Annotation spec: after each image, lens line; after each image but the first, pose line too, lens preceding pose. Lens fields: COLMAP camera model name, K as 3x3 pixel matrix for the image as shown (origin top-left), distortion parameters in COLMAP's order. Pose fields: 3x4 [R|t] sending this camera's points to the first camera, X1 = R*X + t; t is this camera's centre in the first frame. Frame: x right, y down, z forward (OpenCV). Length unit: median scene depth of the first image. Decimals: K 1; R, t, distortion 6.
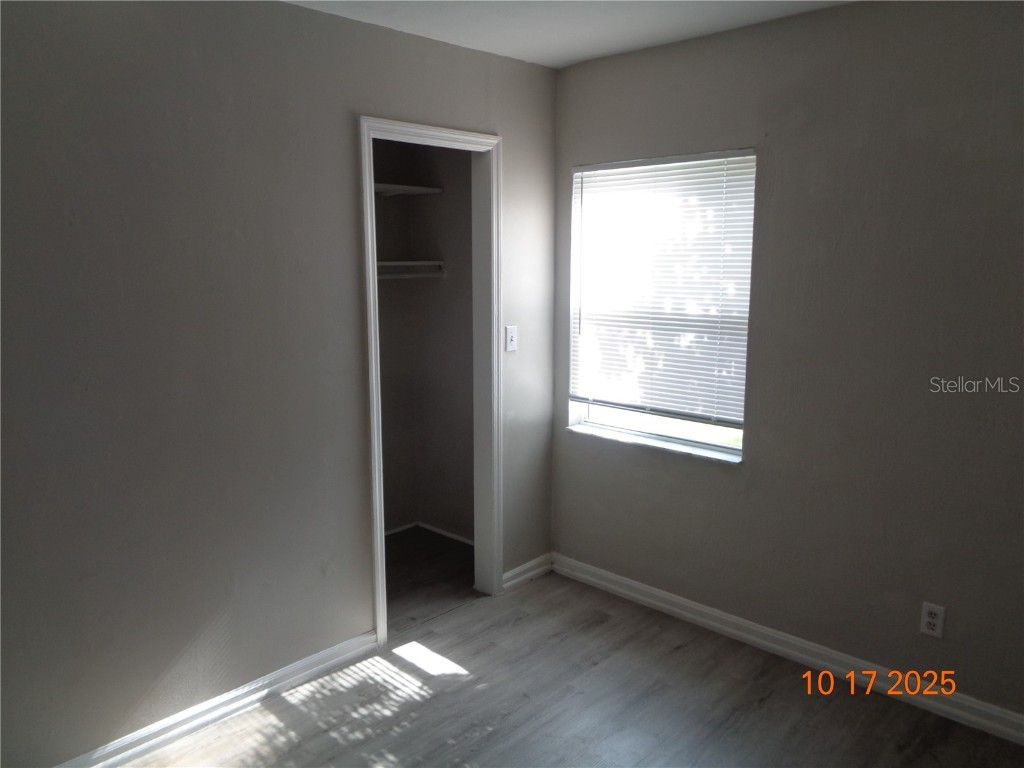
lens RADIAL K [[773.7, 0, 509.0], [0, 773.7, 381.6], [0, 0, 1]] dist [0.008534, 0.008984]
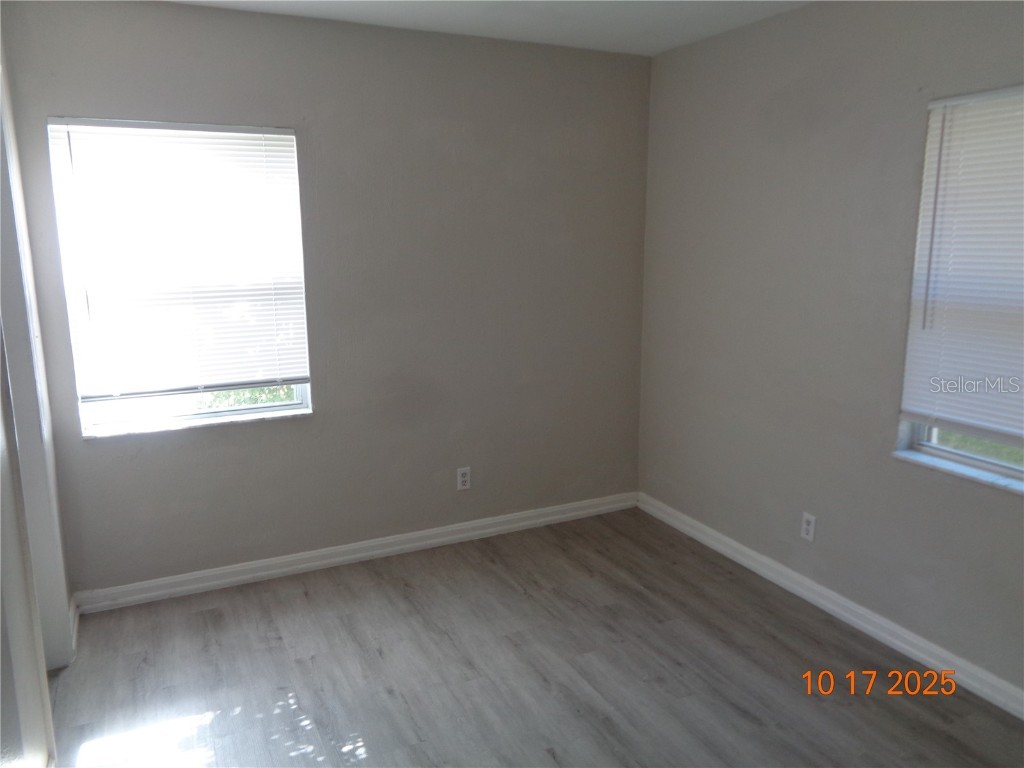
lens RADIAL K [[773.7, 0, 507.5], [0, 773.7, 383.2], [0, 0, 1]] dist [0.008534, 0.008984]
pose [[0.349105, -0.179466, 0.919738, -0.609744], [0.161486, 0.978328, 0.129603, -0.035240], [-0.923065, 0.103280, 0.370520, 0.312280]]
